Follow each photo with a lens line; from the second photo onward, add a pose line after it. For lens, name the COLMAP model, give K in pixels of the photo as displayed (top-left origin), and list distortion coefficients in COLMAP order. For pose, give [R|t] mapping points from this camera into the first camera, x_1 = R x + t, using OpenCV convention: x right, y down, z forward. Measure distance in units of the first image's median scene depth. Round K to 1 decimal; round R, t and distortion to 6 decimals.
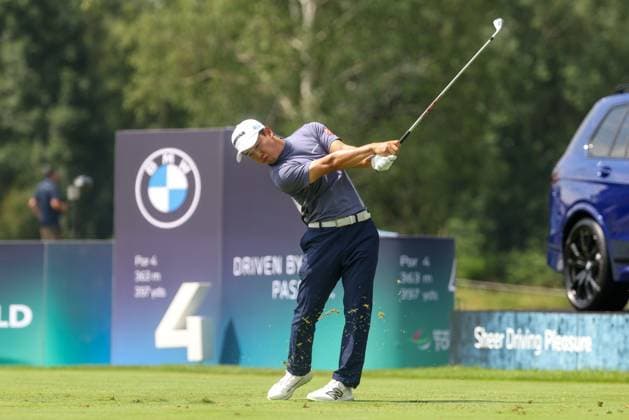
lens RADIAL K [[4185.9, 0, 315.0], [0, 4185.9, 209.5], [0, 0, 1]] dist [-0.396363, 30.249505]
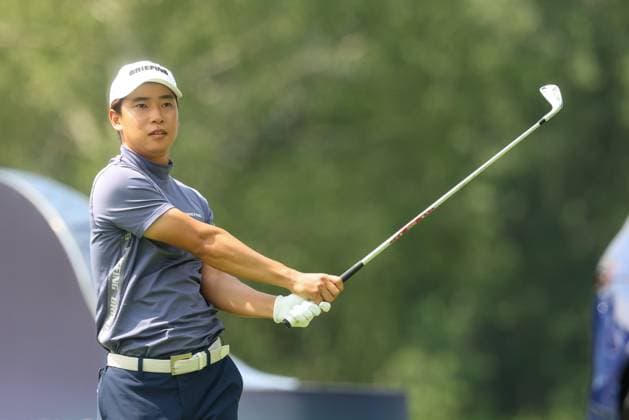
lens RADIAL K [[4185.9, 0, 315.0], [0, 4185.9, 209.5], [0, 0, 1]] dist [-0.396363, 30.249505]
pose [[0.999871, 0.015203, -0.005168, 0.024319], [-0.015274, 0.999787, -0.013876, -0.008325], [0.004956, 0.013953, 0.999890, 0.486874]]
